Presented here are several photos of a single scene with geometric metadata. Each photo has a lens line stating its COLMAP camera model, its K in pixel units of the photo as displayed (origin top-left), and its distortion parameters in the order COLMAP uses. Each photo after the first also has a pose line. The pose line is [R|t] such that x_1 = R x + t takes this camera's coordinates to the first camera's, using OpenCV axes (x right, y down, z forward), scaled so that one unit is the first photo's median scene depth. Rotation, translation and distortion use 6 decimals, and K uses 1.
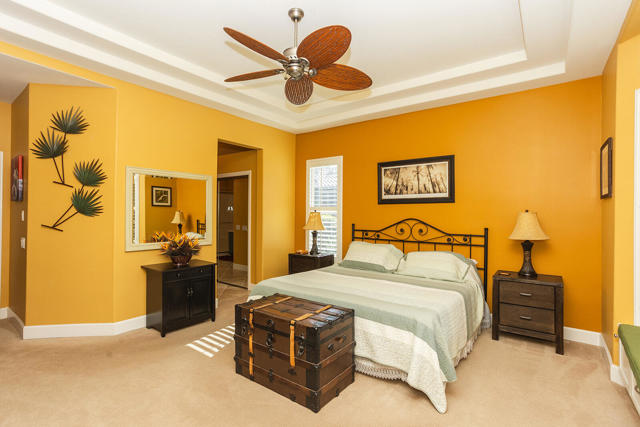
lens RADIAL K [[309.3, 0, 316.8], [0, 309.3, 214.4], [0, 0, 1]] dist [-0.037603, 0.018852]
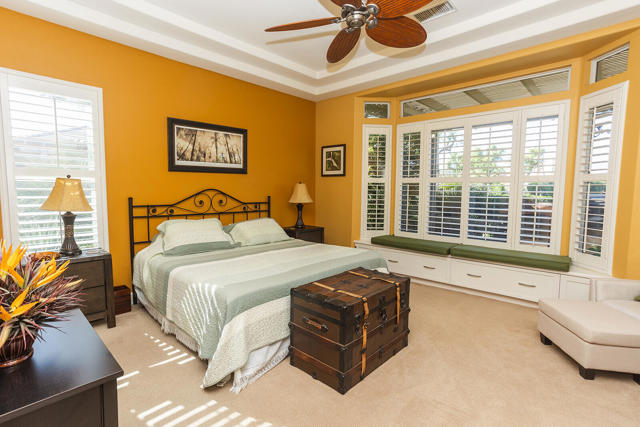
lens RADIAL K [[309.3, 0, 316.9], [0, 309.3, 211.8], [0, 0, 1]] dist [-0.037603, 0.018852]
pose [[0.109188, -0.078343, 0.990929, -0.583274], [-0.004732, 0.996837, 0.079332, 0.007027], [-0.994010, -0.013351, 0.108472, 0.589366]]
